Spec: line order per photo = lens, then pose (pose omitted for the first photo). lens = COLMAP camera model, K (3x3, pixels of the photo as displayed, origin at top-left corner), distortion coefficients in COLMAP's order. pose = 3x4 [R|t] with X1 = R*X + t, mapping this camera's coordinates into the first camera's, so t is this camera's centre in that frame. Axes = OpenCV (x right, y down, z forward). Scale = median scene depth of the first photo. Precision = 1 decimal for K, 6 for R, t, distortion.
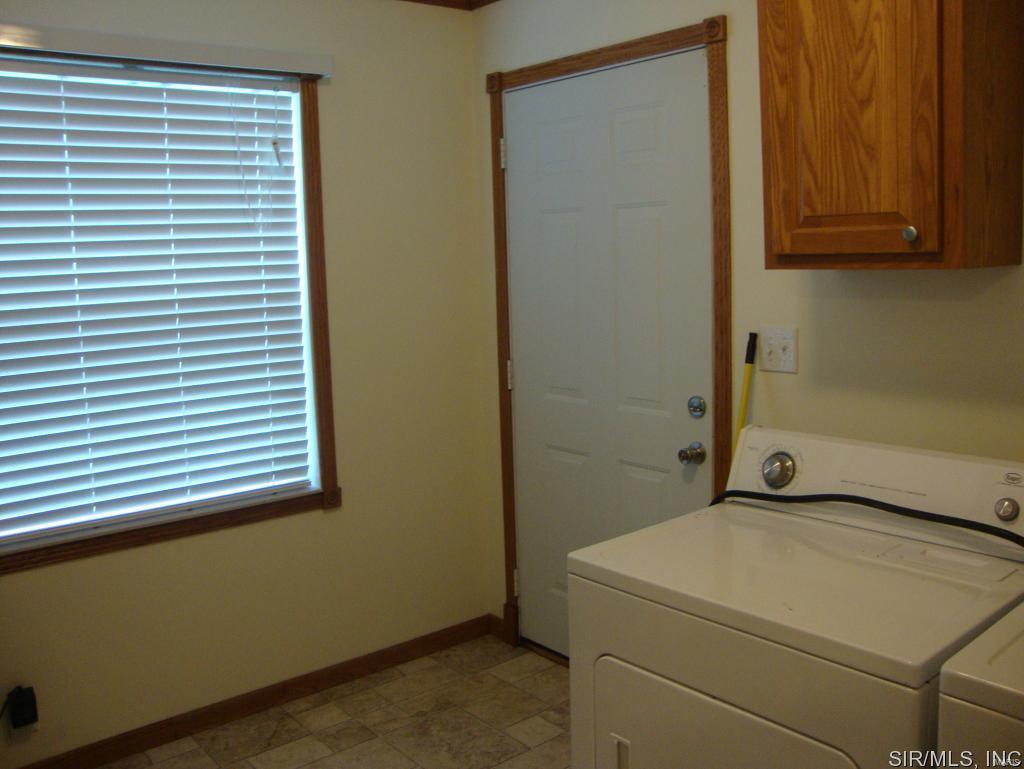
lens RADIAL K [[929.2, 0, 509.8], [0, 929.2, 369.5], [0, 0, 1]] dist [-0.208686, 0.224685]
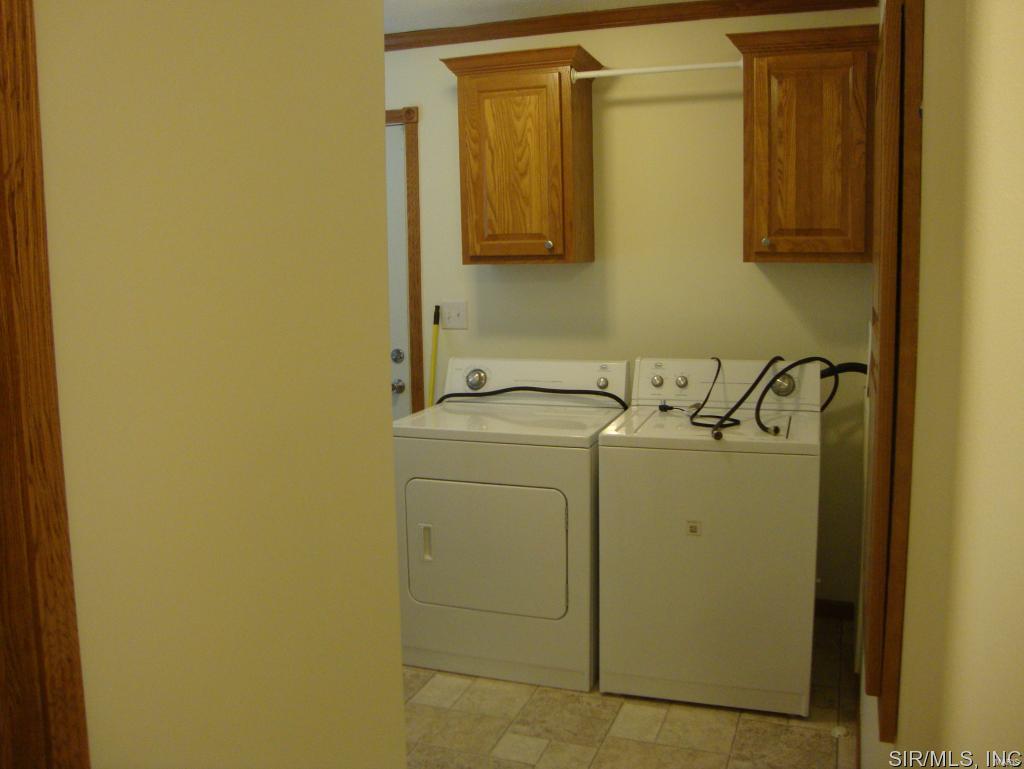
lens RADIAL K [[929.2, 0, 509.8], [0, 929.2, 369.5], [0, 0, 1]] dist [-0.208686, 0.224685]
pose [[0.866318, -0.043658, 0.497581, -0.566756], [0.049104, 0.998791, 0.002141, 0.097008], [-0.497073, 0.022579, 0.867415, -0.607553]]
